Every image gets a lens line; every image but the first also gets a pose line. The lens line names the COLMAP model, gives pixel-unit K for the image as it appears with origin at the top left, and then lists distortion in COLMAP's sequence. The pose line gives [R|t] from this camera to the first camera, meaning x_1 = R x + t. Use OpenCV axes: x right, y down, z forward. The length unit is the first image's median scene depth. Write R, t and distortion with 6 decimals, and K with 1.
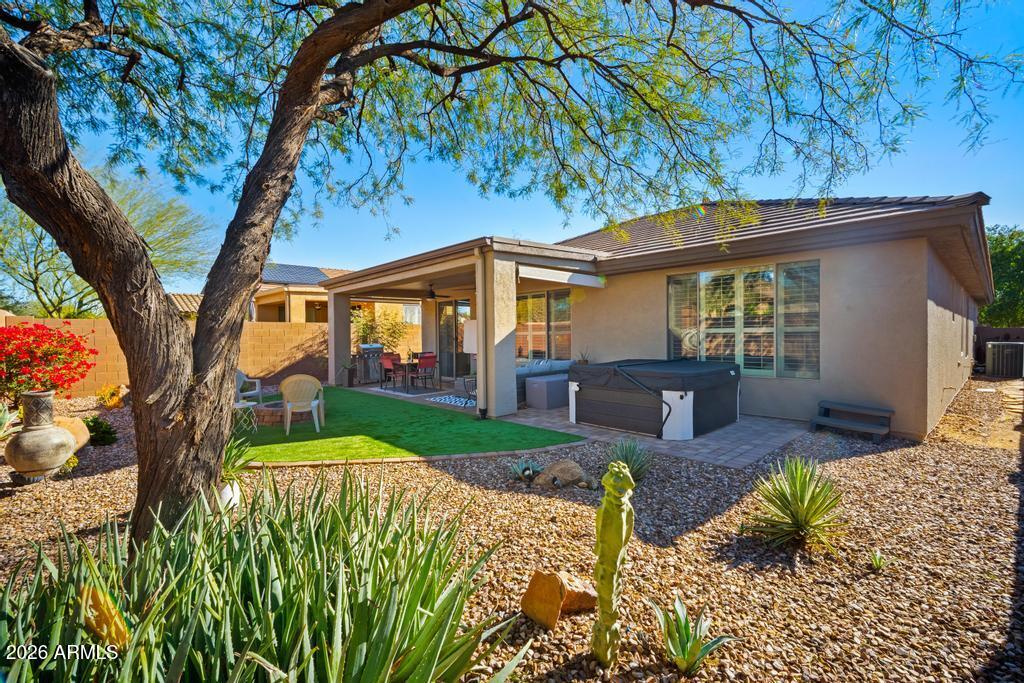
lens RADIAL K [[459.0, 0, 516.5], [0, 459.0, 329.1], [0, 0, 1]] dist [-0.012913, 0.001604]
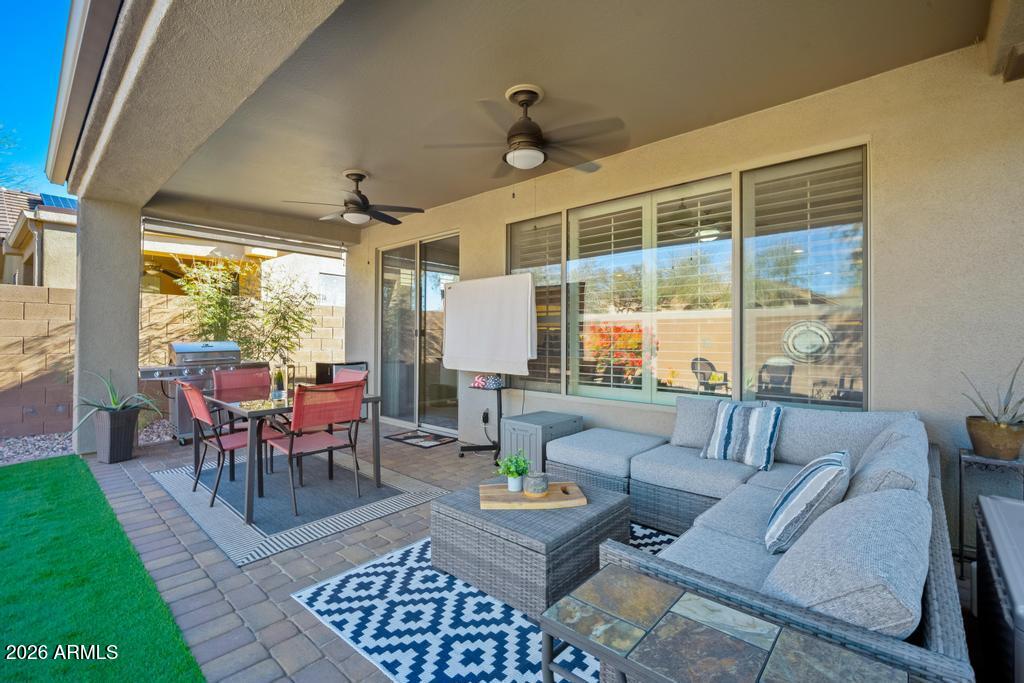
lens RADIAL K [[459.0, 0, 516.5], [0, 459.0, 329.1], [0, 0, 1]] dist [-0.012913, 0.001604]
pose [[0.994945, 0.014607, 0.099353, -0.085982], [-0.013034, 0.999779, -0.016470, 0.025164], [-0.099571, 0.015092, 0.994916, 0.555923]]
